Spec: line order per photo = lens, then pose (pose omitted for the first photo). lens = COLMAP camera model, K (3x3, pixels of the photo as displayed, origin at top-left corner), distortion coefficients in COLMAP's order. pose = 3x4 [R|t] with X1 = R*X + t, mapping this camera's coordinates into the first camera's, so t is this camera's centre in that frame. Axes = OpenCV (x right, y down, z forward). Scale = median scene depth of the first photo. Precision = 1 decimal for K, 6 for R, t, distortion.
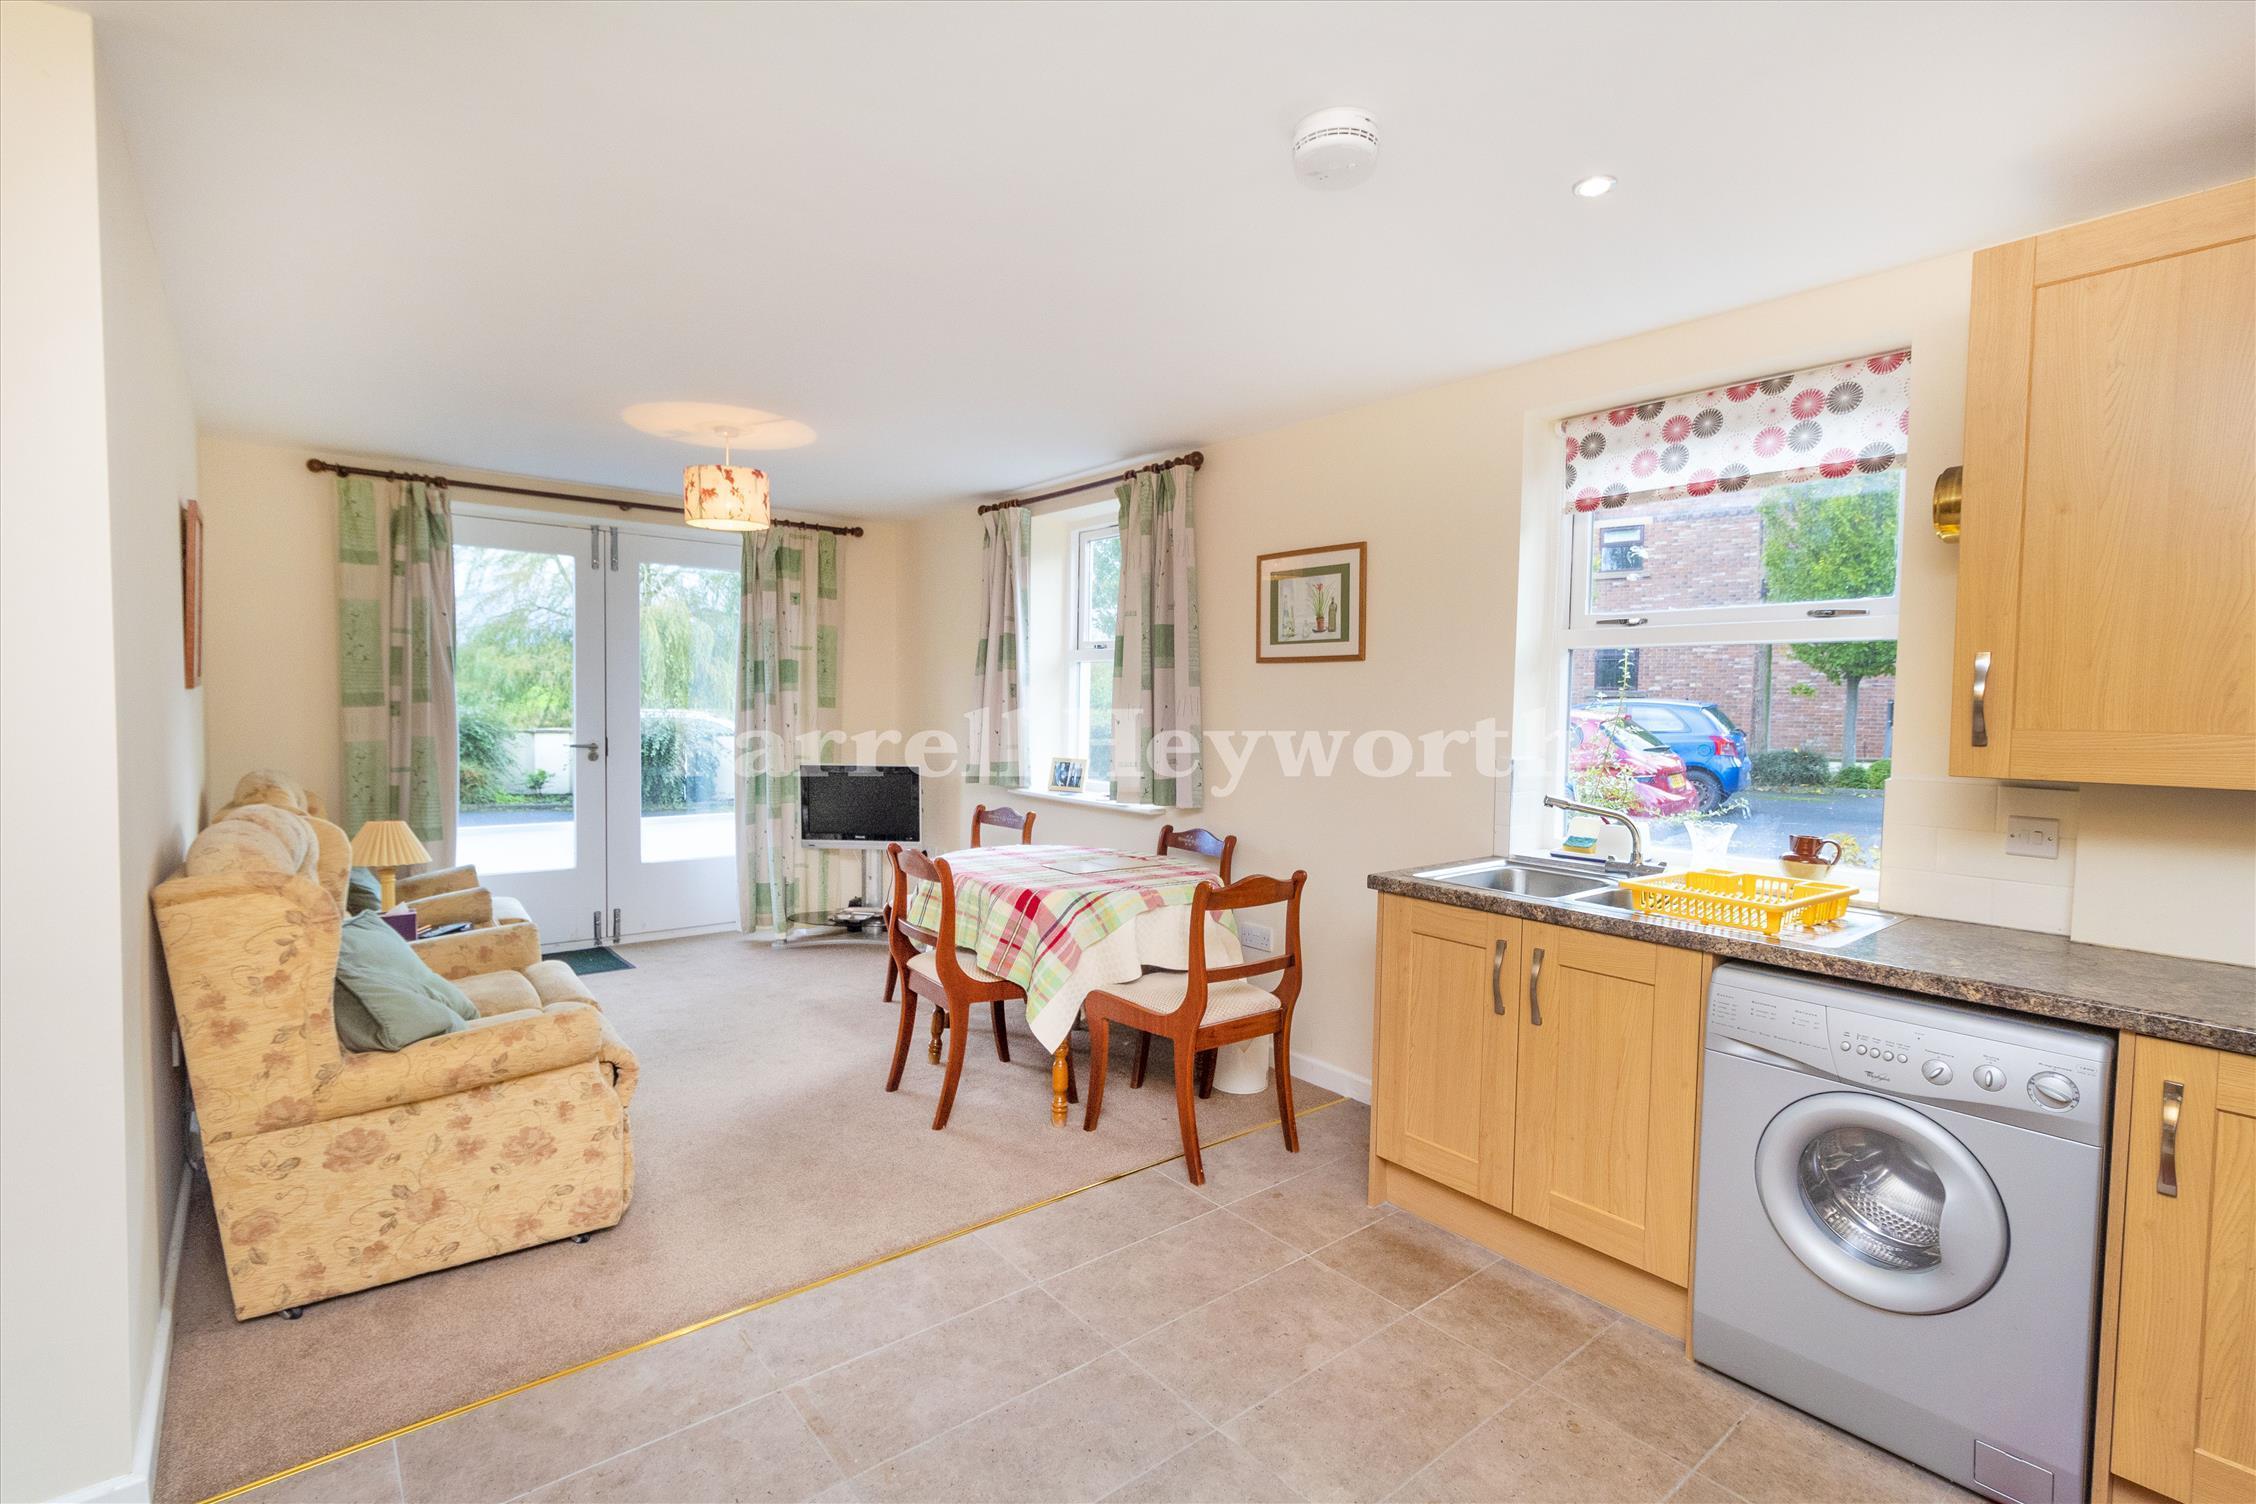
lens RADIAL K [[1042.4, 0, 1127.8], [0, 1042.4, 750.9], [0, 0, 1]] dist [0.001656, 0.000686]
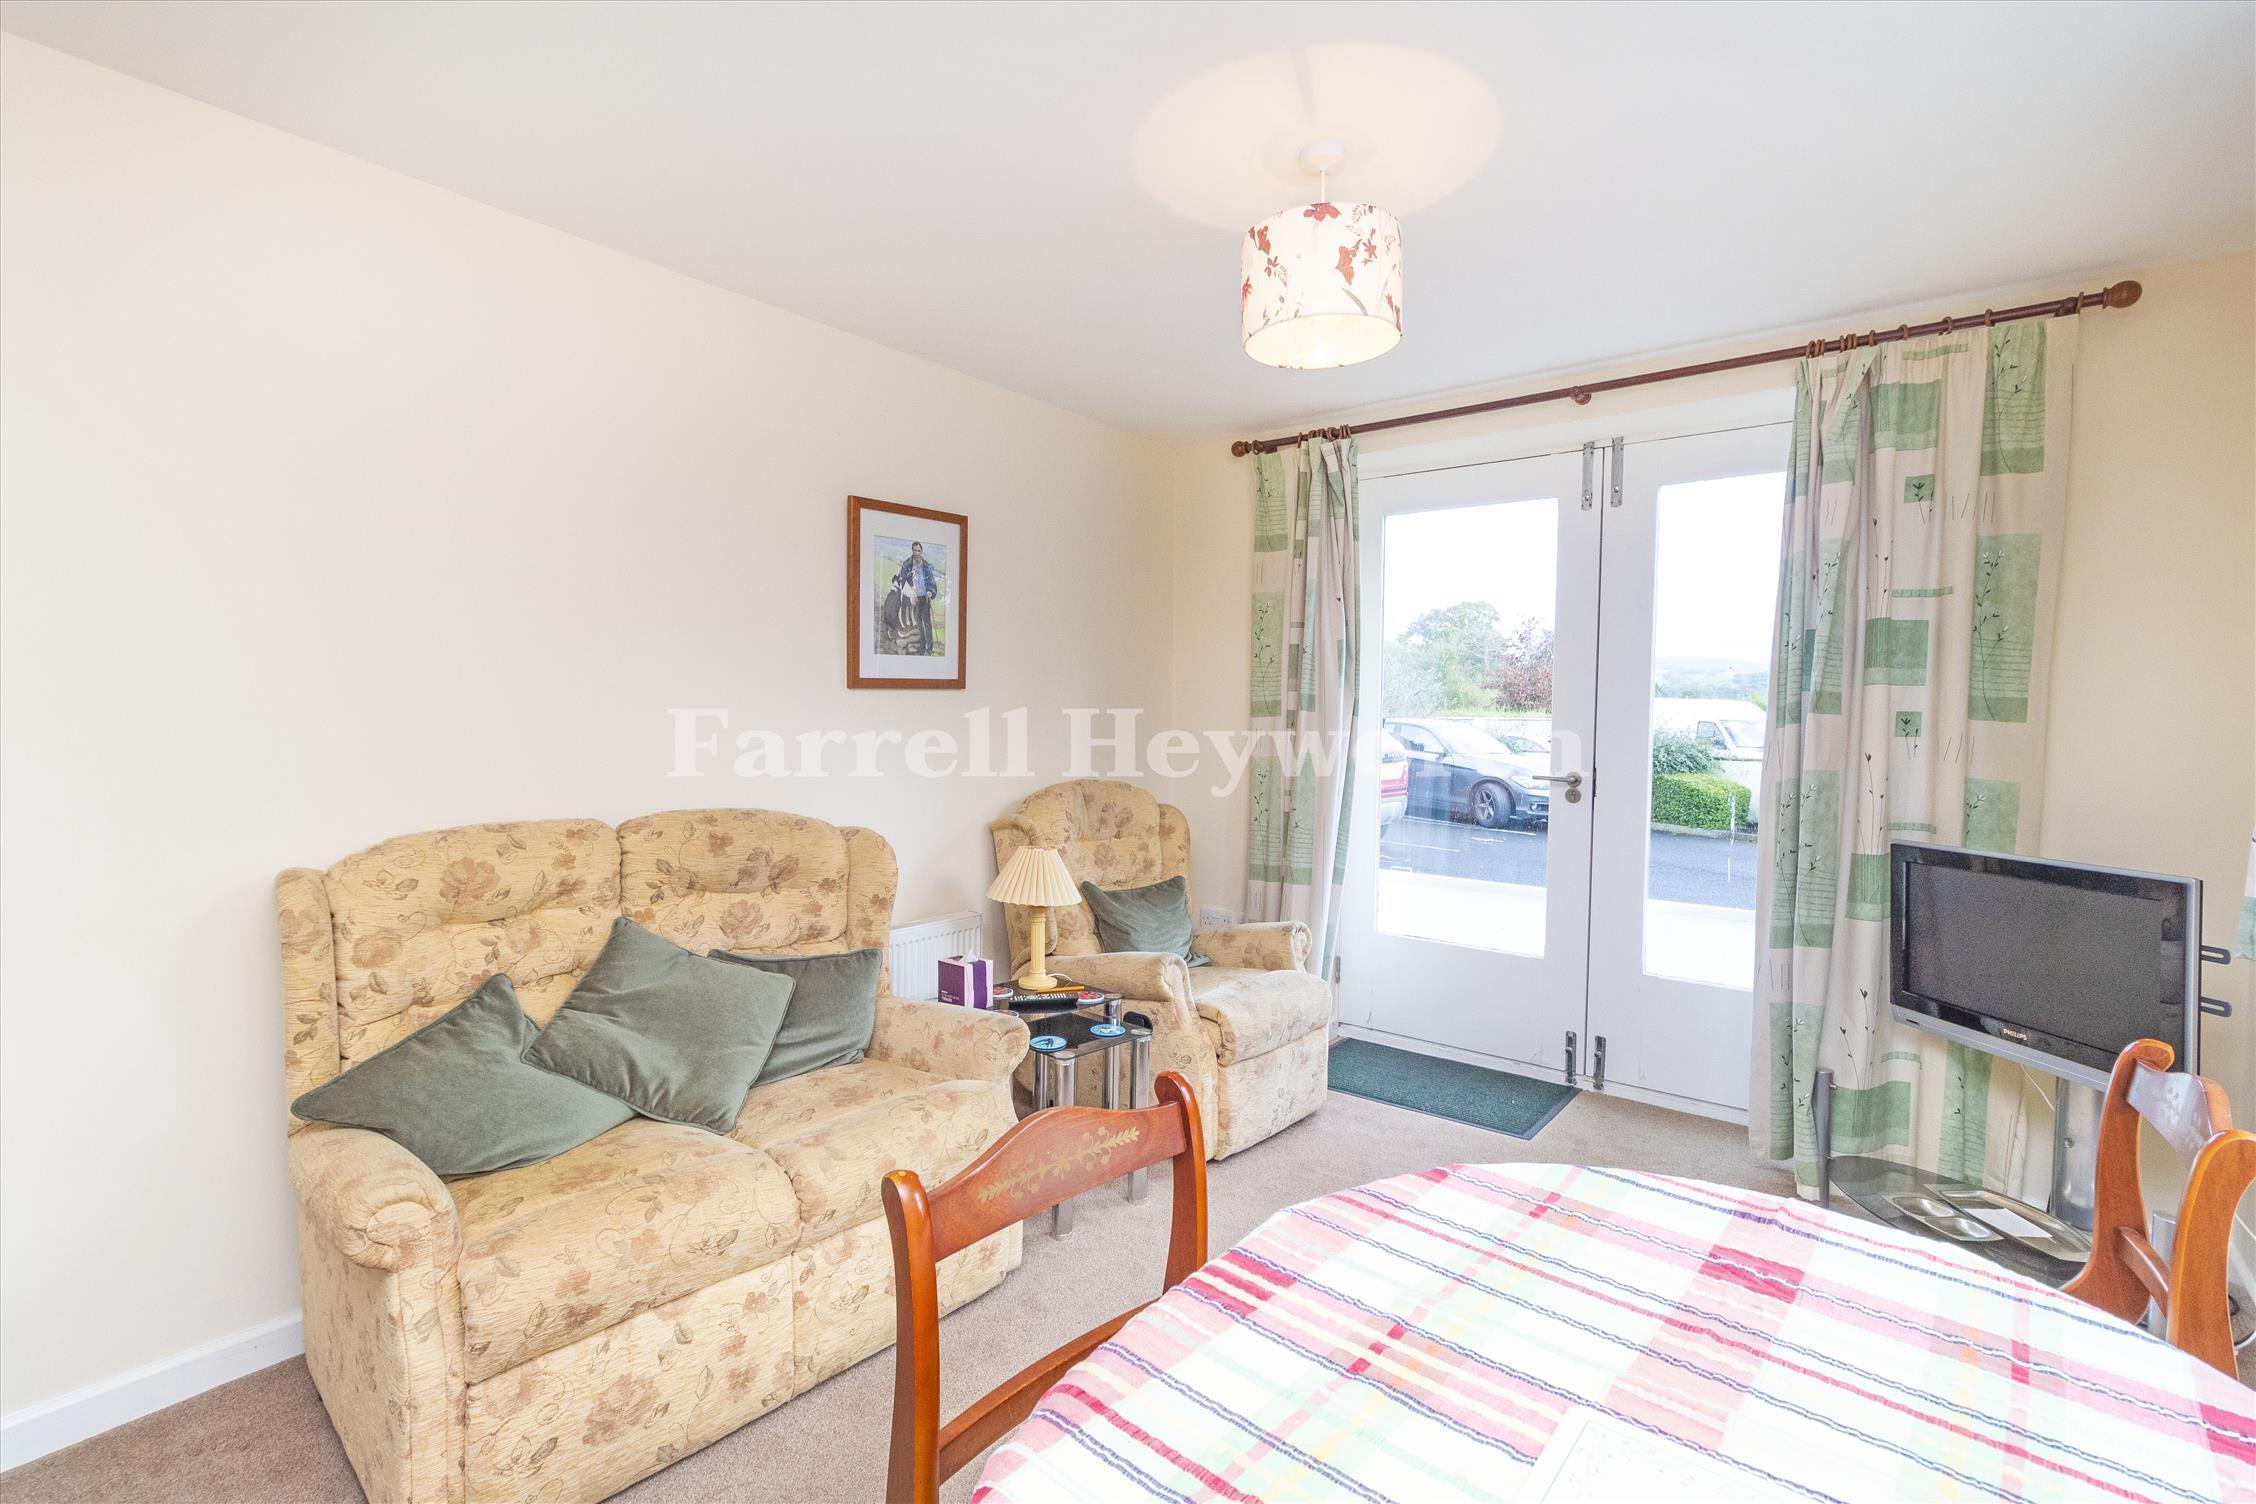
lens RADIAL K [[1042.4, 0, 1128.2], [0, 1042.4, 755.8], [0, 0, 1]] dist [0.001656, 0.000686]
pose [[0.214361, 0.026705, -0.976389, 0.087535], [-0.055983, 0.998319, 0.015013, -0.017580], [0.975149, 0.051443, 0.215495, 0.736312]]
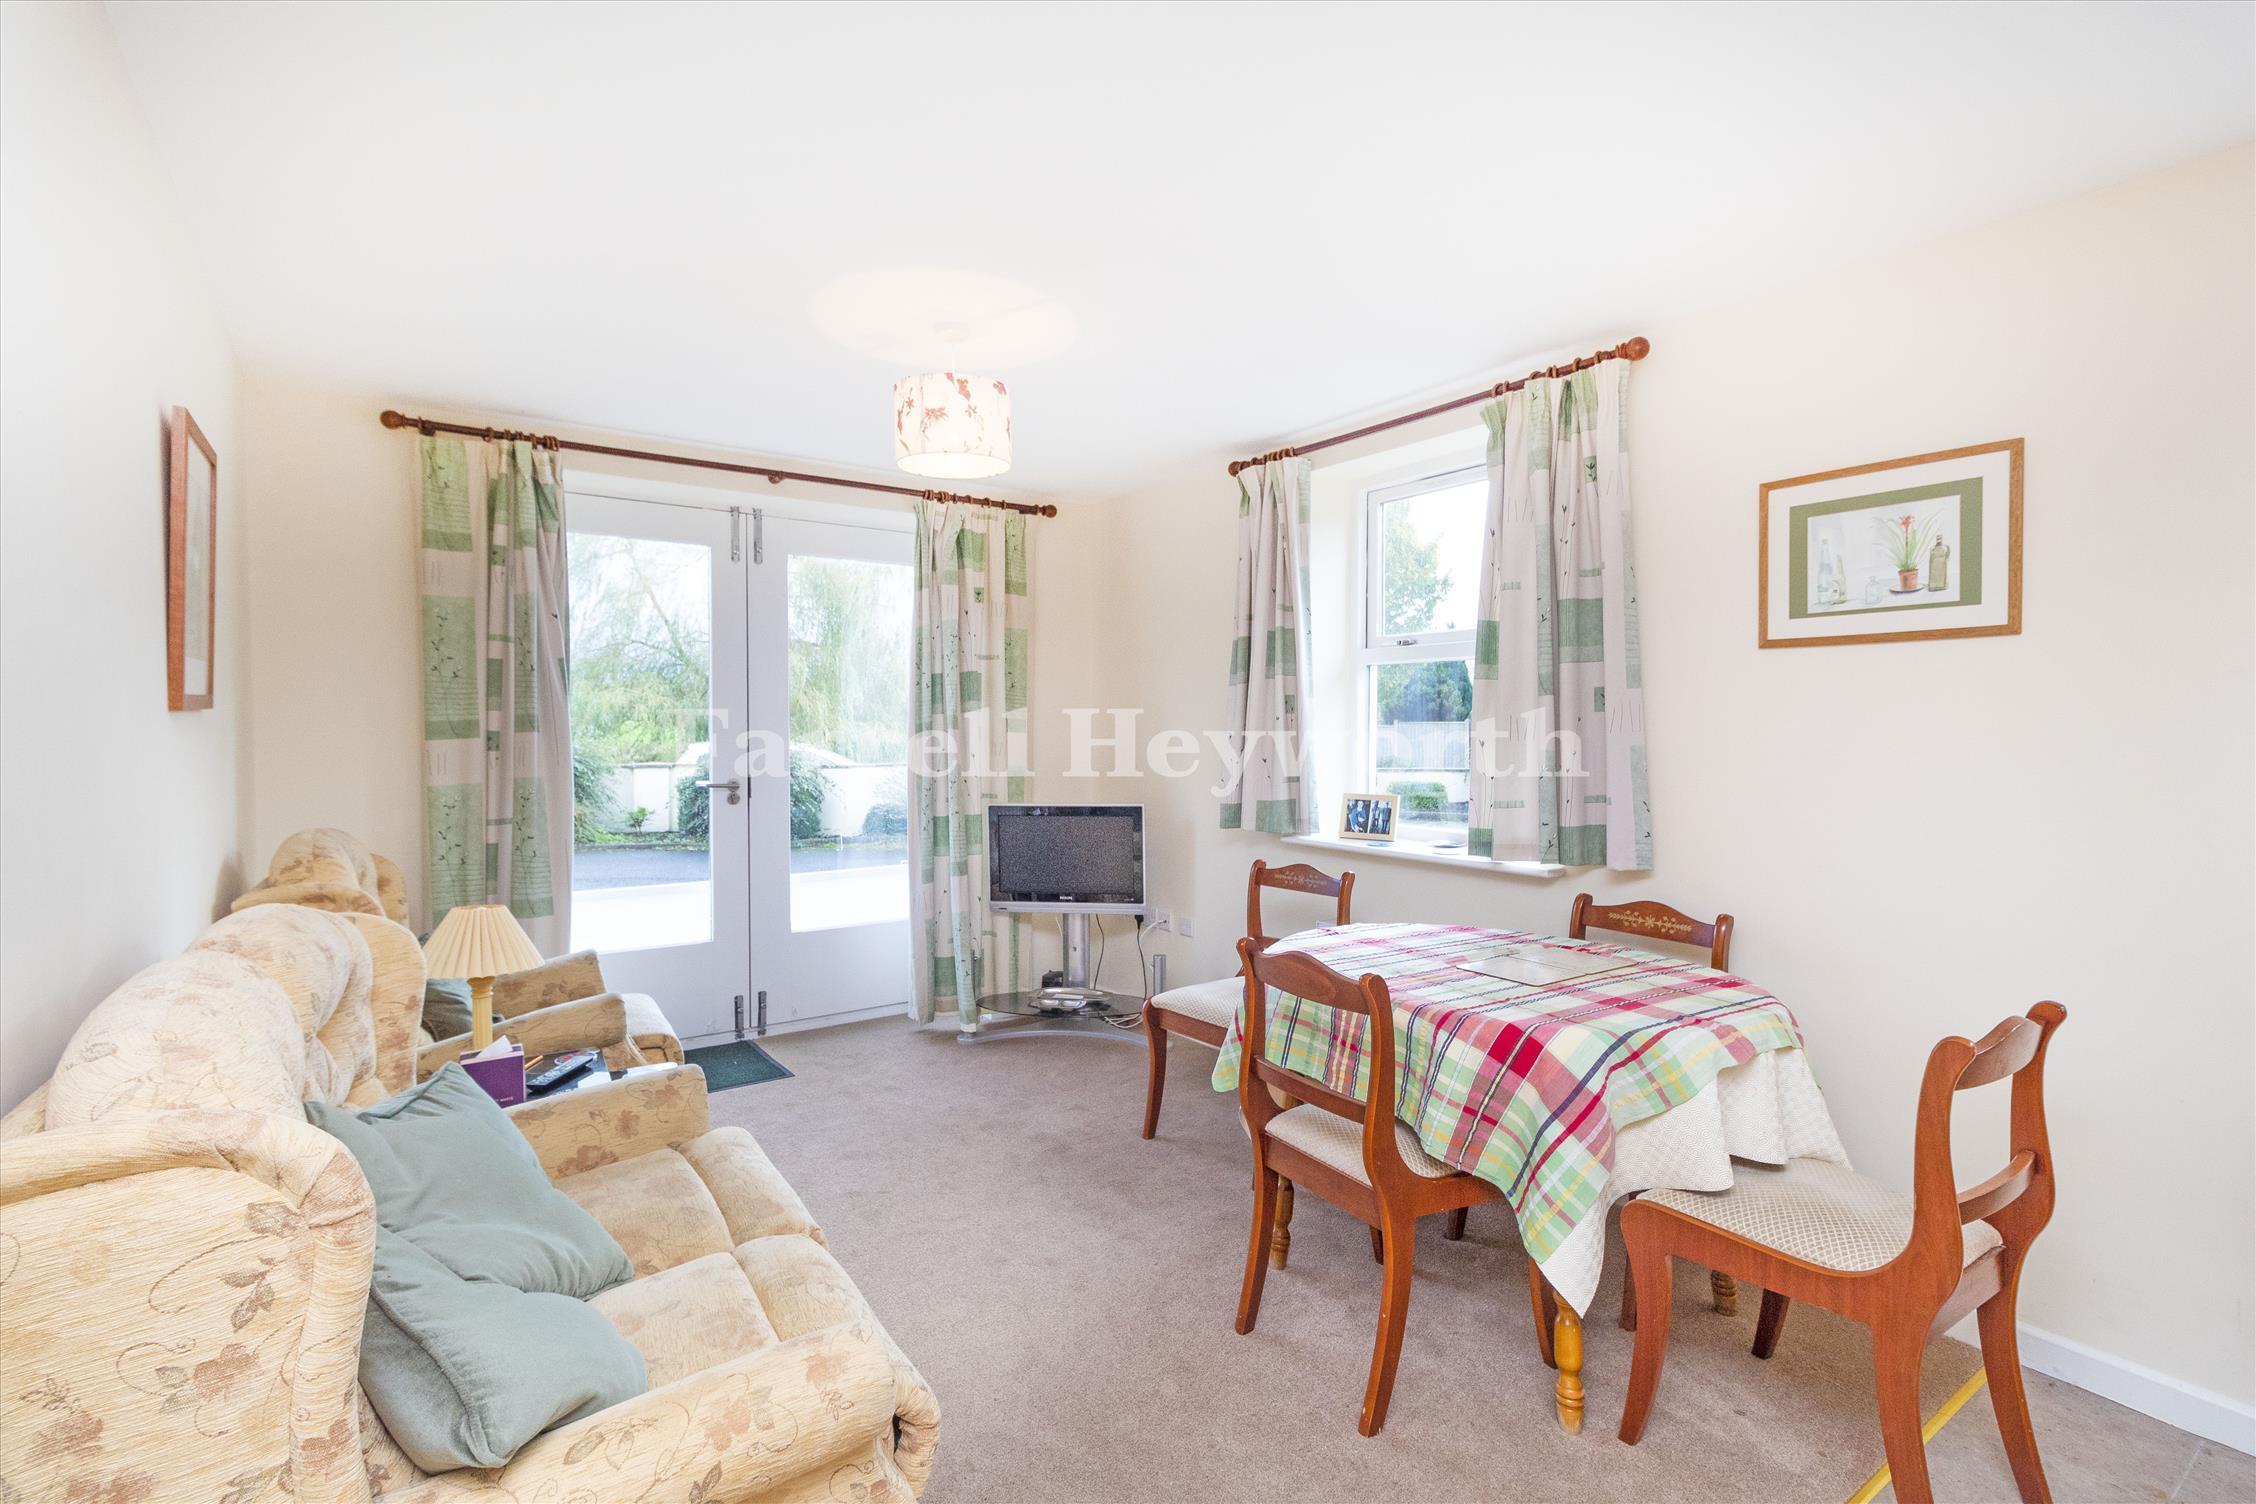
lens RADIAL K [[1042.4, 0, 1128.2], [0, 1042.4, 752.2], [0, 0, 1]] dist [0.001656, 0.000686]
pose [[0.997762, -0.015338, -0.065078, -0.206040], [0.013790, 0.999613, -0.024173, -0.008339], [0.065423, 0.023222, 0.997587, 0.293791]]
